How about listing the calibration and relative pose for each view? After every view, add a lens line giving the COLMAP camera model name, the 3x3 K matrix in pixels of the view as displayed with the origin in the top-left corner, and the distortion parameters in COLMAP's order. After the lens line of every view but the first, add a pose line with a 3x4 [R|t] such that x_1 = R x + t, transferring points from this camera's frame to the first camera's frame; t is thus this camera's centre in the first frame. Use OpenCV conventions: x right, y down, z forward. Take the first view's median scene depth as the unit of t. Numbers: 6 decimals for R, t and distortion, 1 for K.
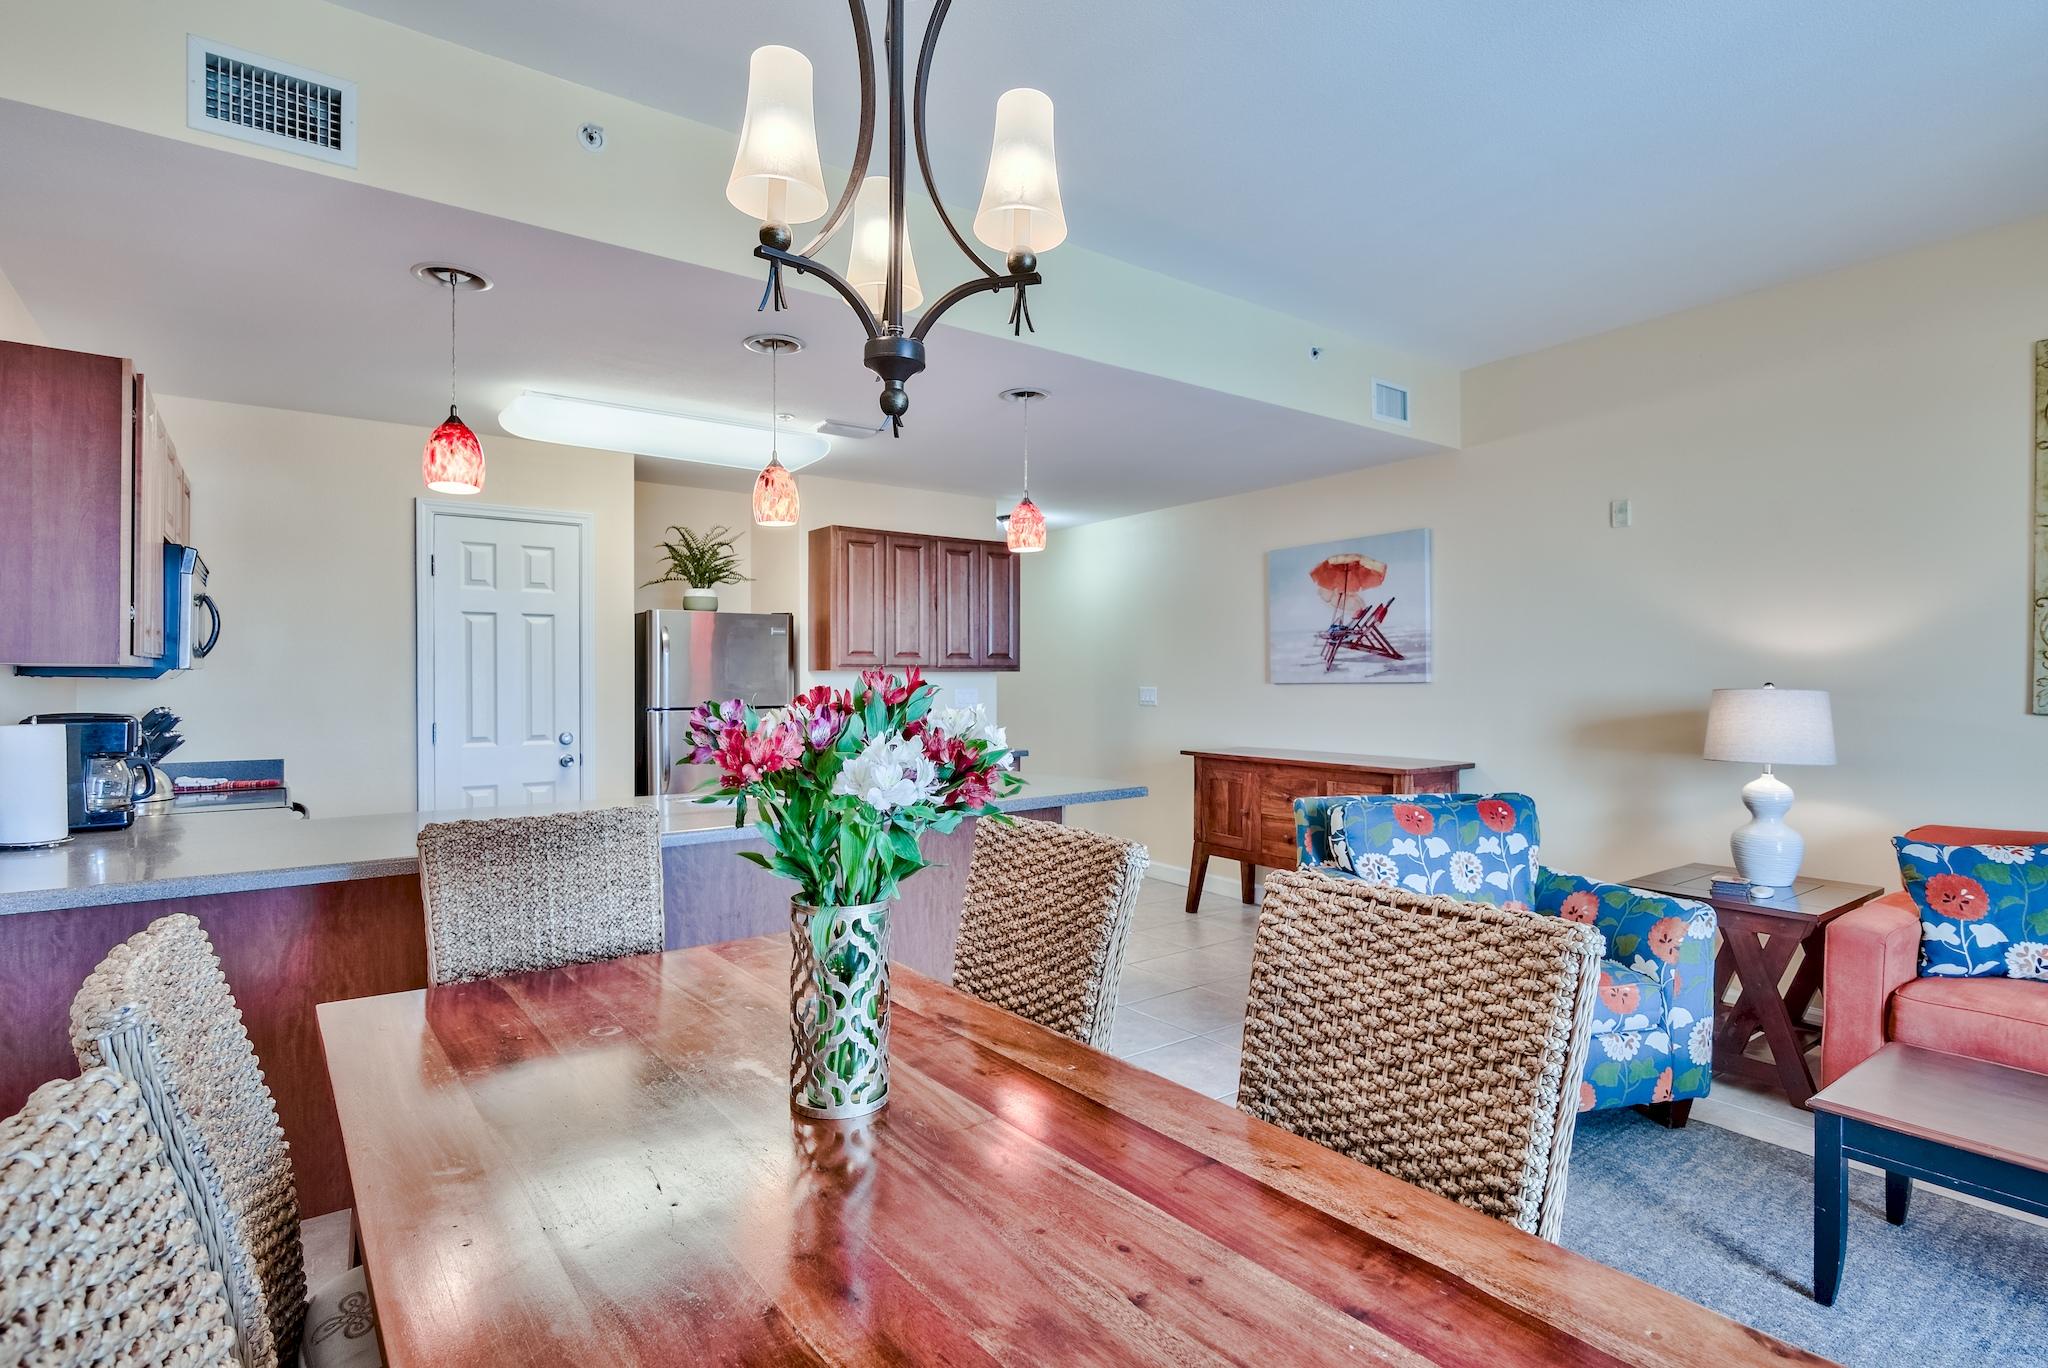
lens RADIAL K [[995.7, 0, 1026.4], [0, 995.7, 684.0], [0, 0, 1]] dist [-0.011163, 0.002267]
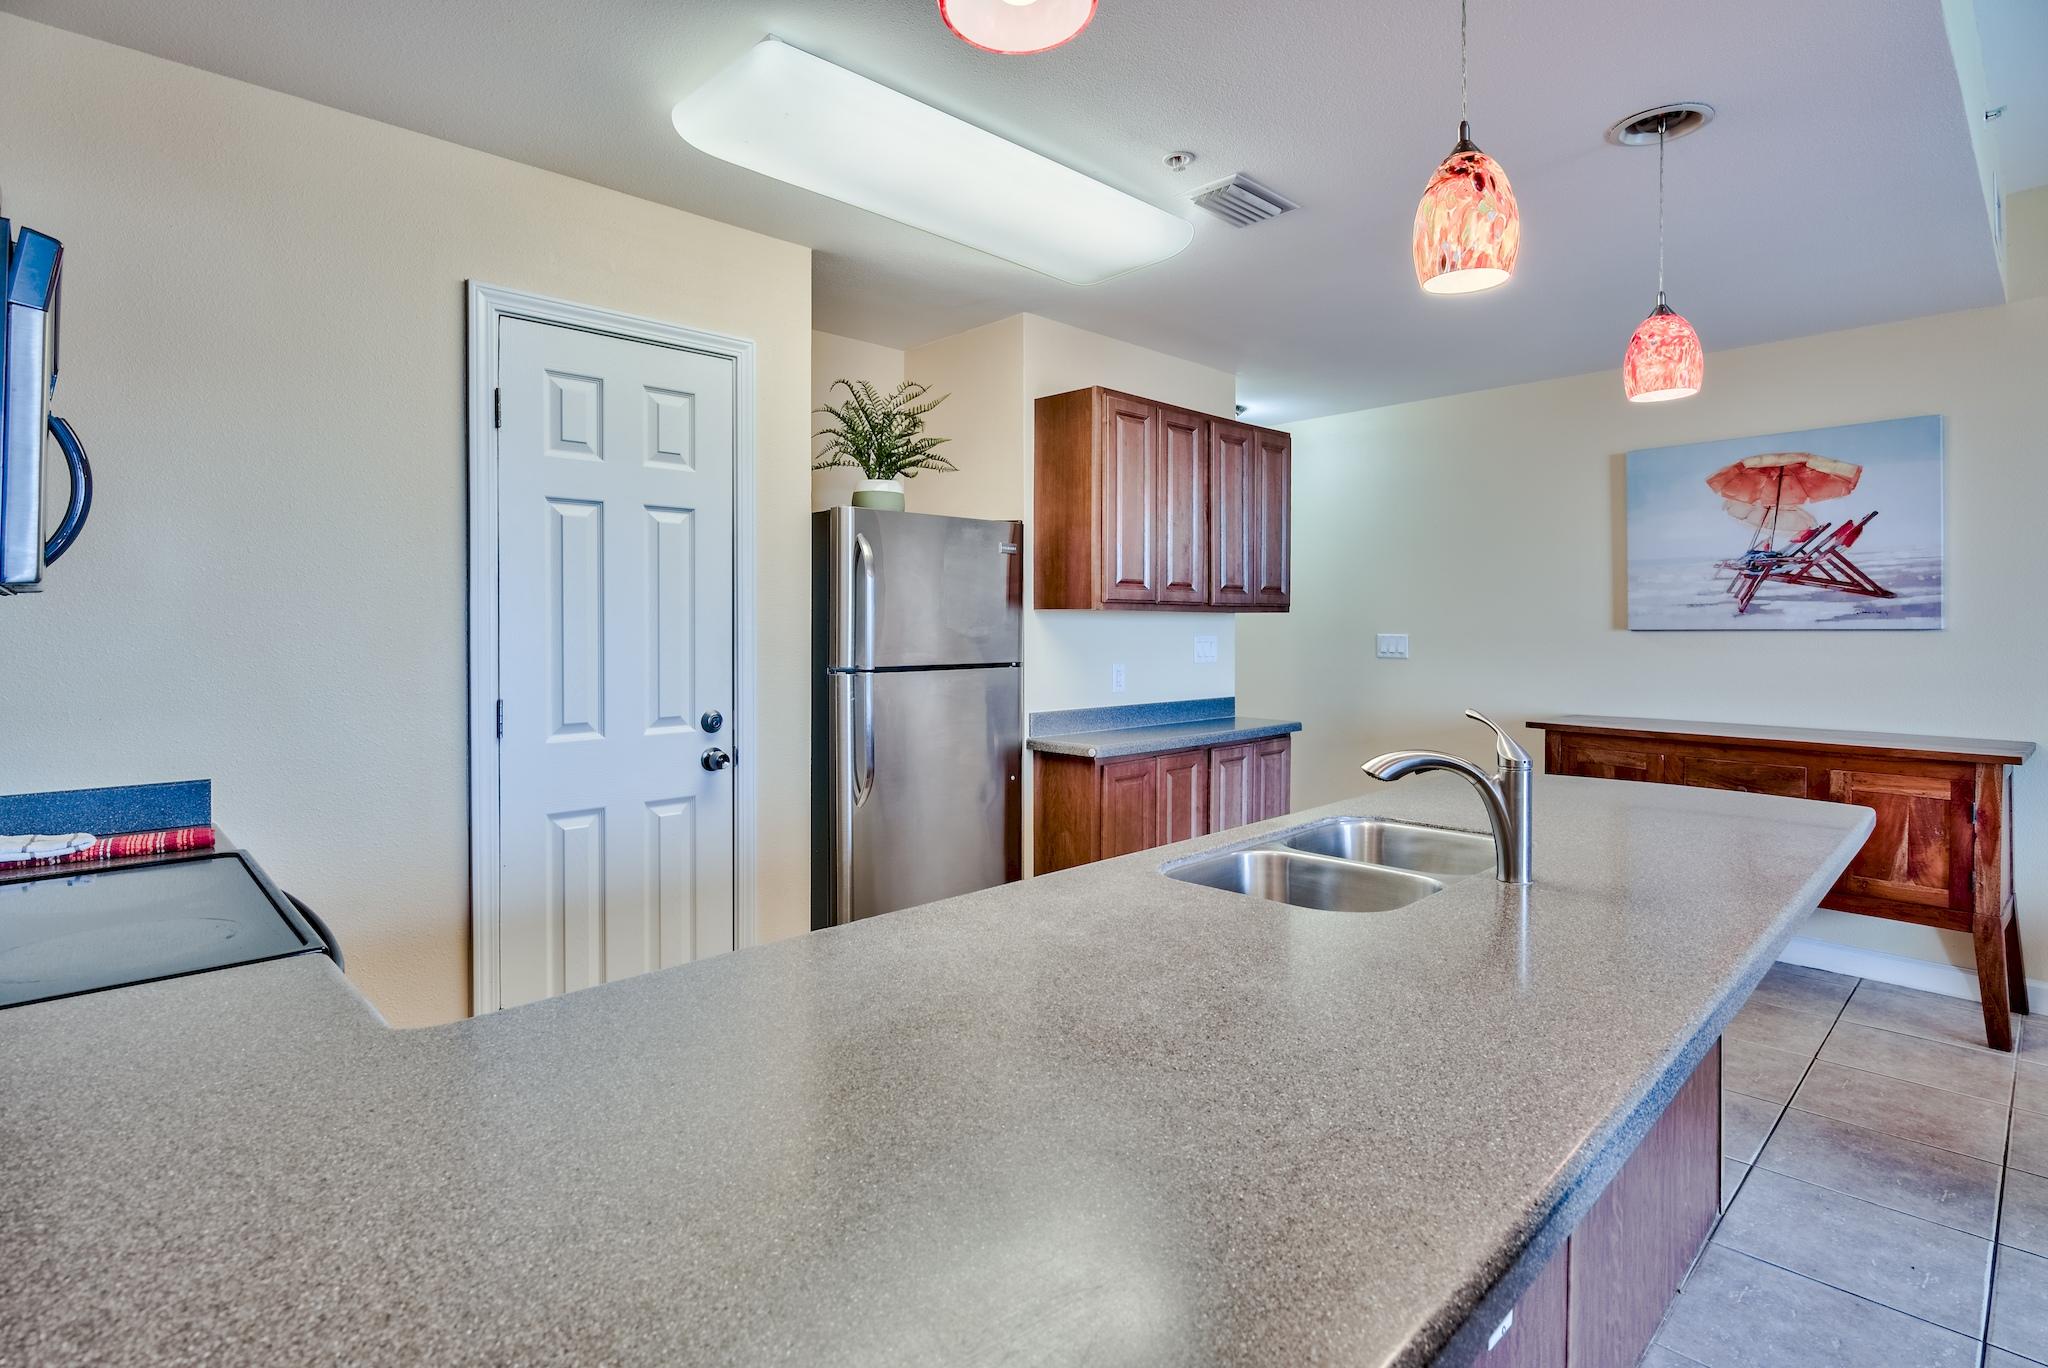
lens RADIAL K [[995.7, 0, 1035.6], [0, 995.7, 632.4], [0, 0, 1]] dist [-0.011163, 0.002267]
pose [[0.992426, 0.002429, 0.122823, -0.327373], [-0.002920, 0.999988, 0.003823, -0.000537], [-0.122813, -0.004153, 0.992421, 0.374470]]
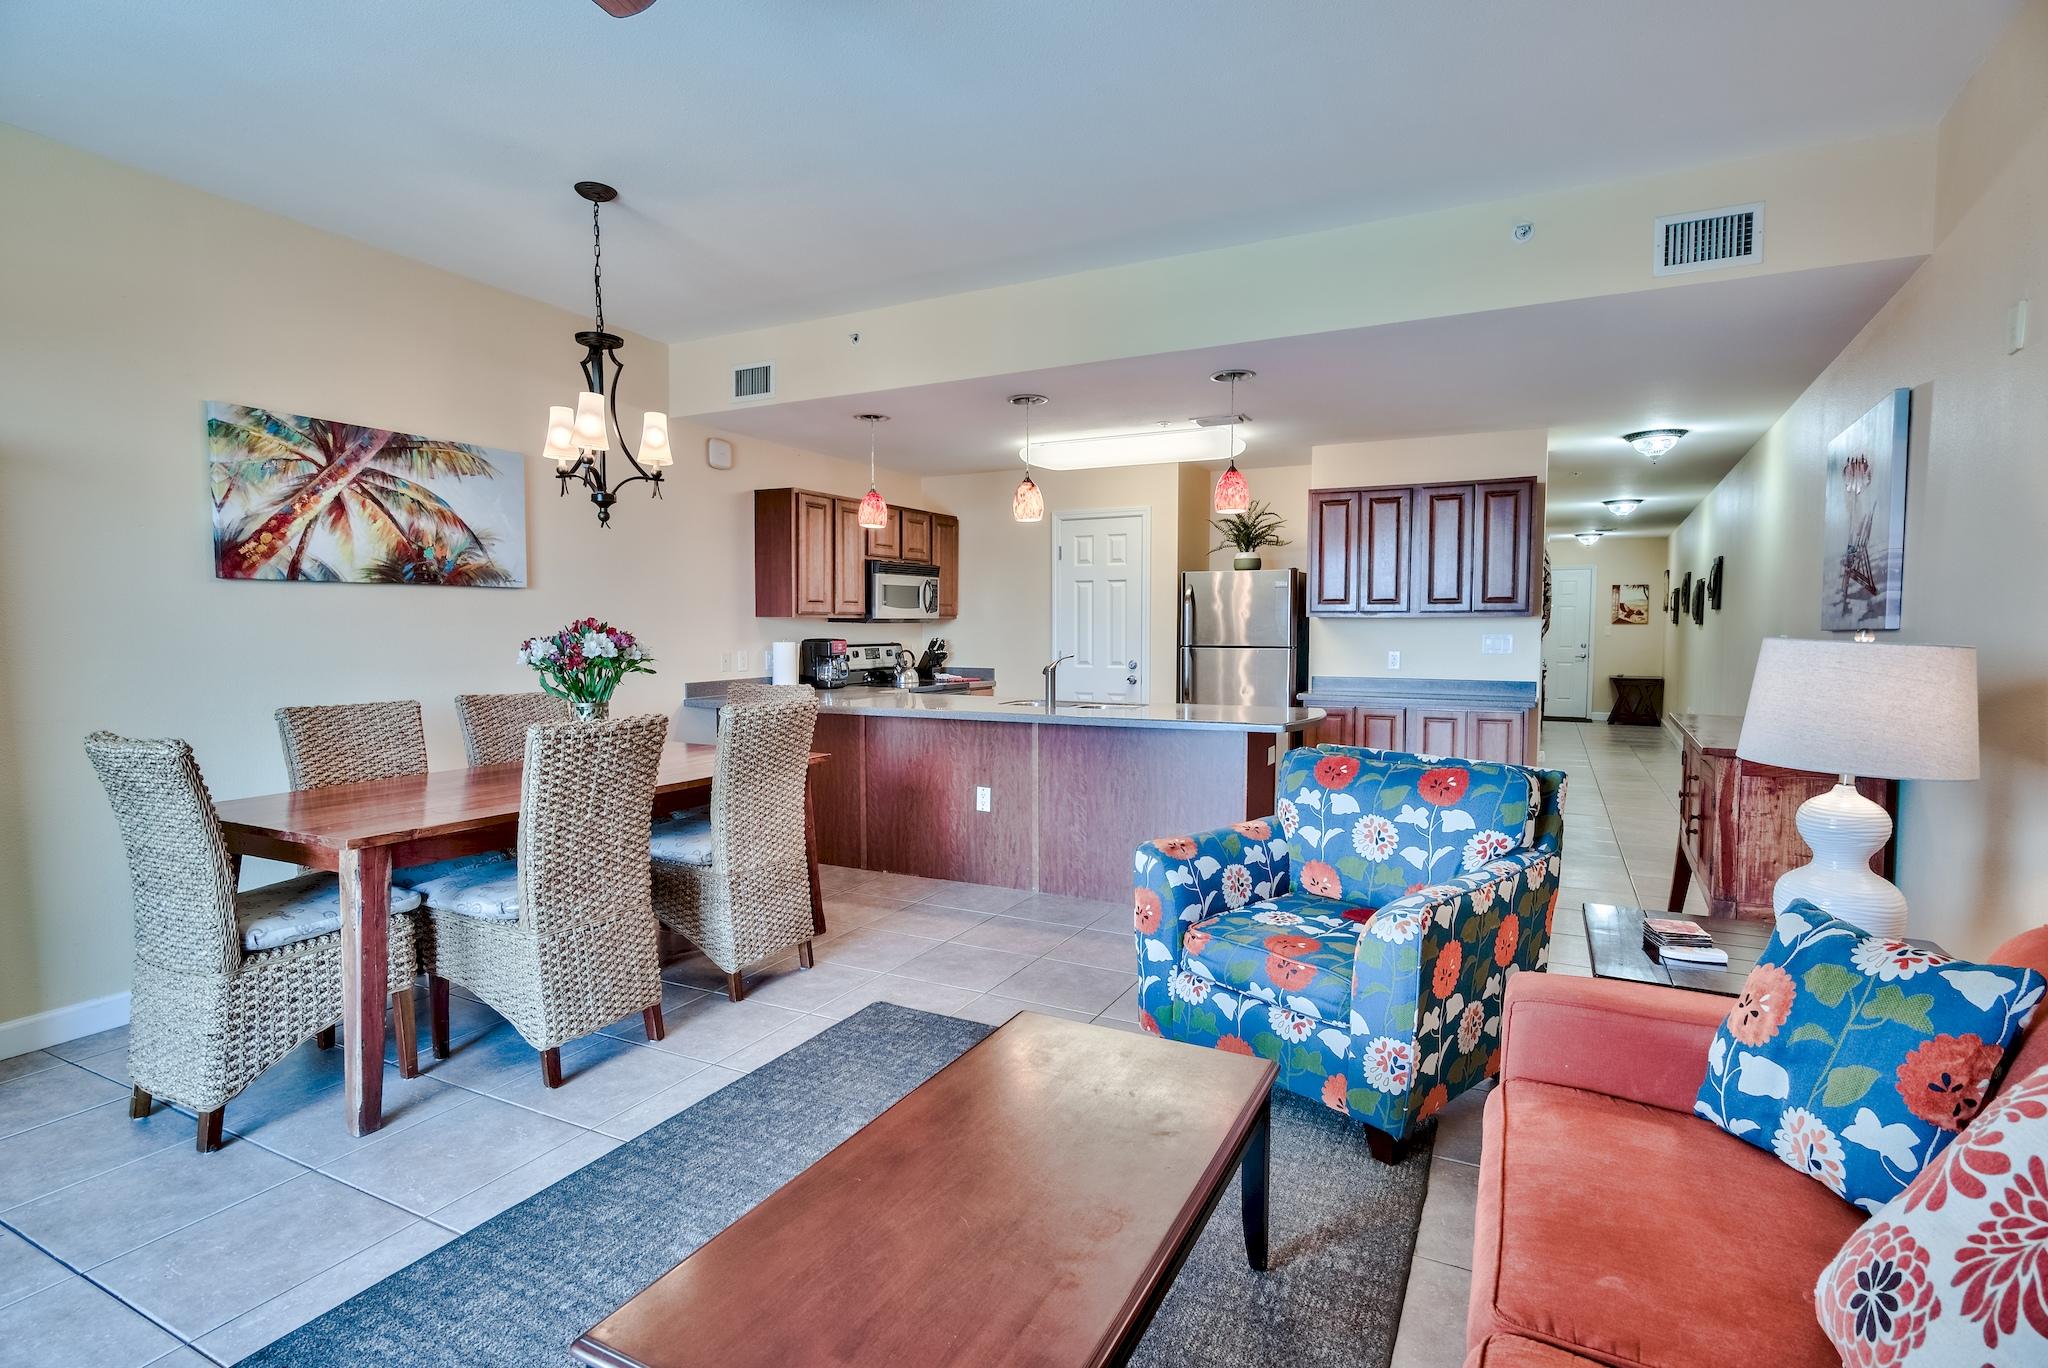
lens RADIAL K [[995.7, 0, 1054.0], [0, 995.7, 679.6], [0, 0, 1]] dist [-0.011163, 0.002267]
pose [[0.462071, 0.050075, -0.885428, 0.722336], [-0.006817, 0.998576, 0.052916, 0.000151], [0.886817, -0.018415, 0.461755, 0.216999]]
